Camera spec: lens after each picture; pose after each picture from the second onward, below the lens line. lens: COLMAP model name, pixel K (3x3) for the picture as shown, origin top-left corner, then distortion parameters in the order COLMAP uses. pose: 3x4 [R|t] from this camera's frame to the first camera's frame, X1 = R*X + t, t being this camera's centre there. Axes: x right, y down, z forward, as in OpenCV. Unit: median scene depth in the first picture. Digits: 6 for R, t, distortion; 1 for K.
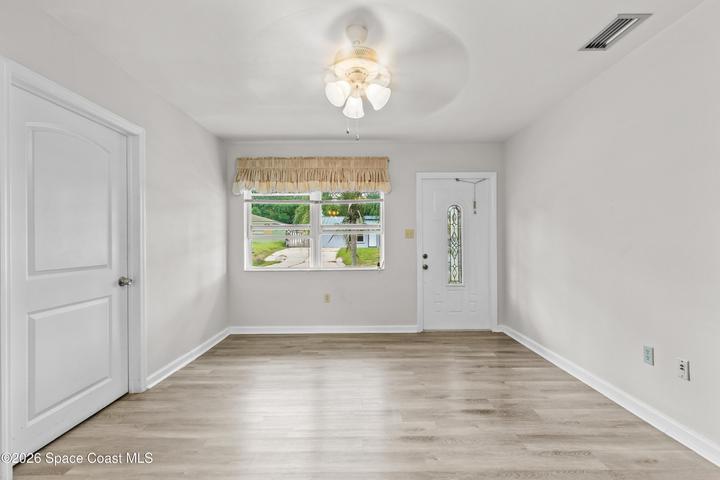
lens RADIAL K [[327.0, 0, 360.0], [0, 327.0, 240.0], [0, 0, 1]] dist [0.000378, 0.000129]
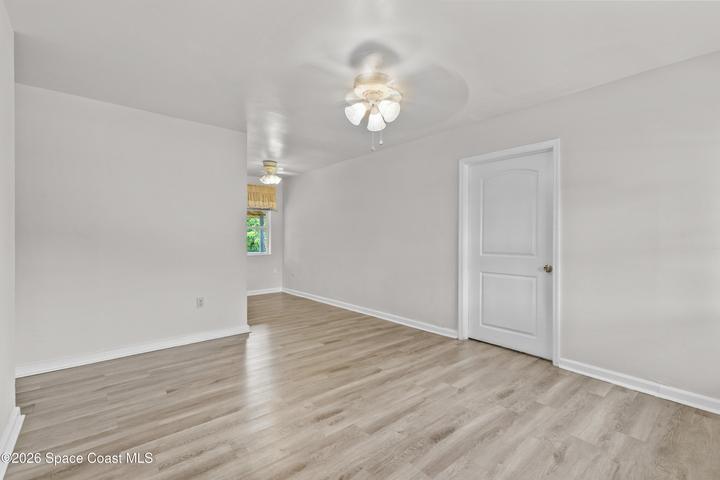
lens RADIAL K [[327.0, 0, 360.0], [0, 327.0, 240.0], [0, 0, 1]] dist [0.000378, 0.000129]
pose [[-0.773231, 0.004882, -0.634106, 0.662855], [0.005092, 0.999986, 0.001490, 0.014631], [0.634104, -0.002077, -0.773245, 1.608705]]
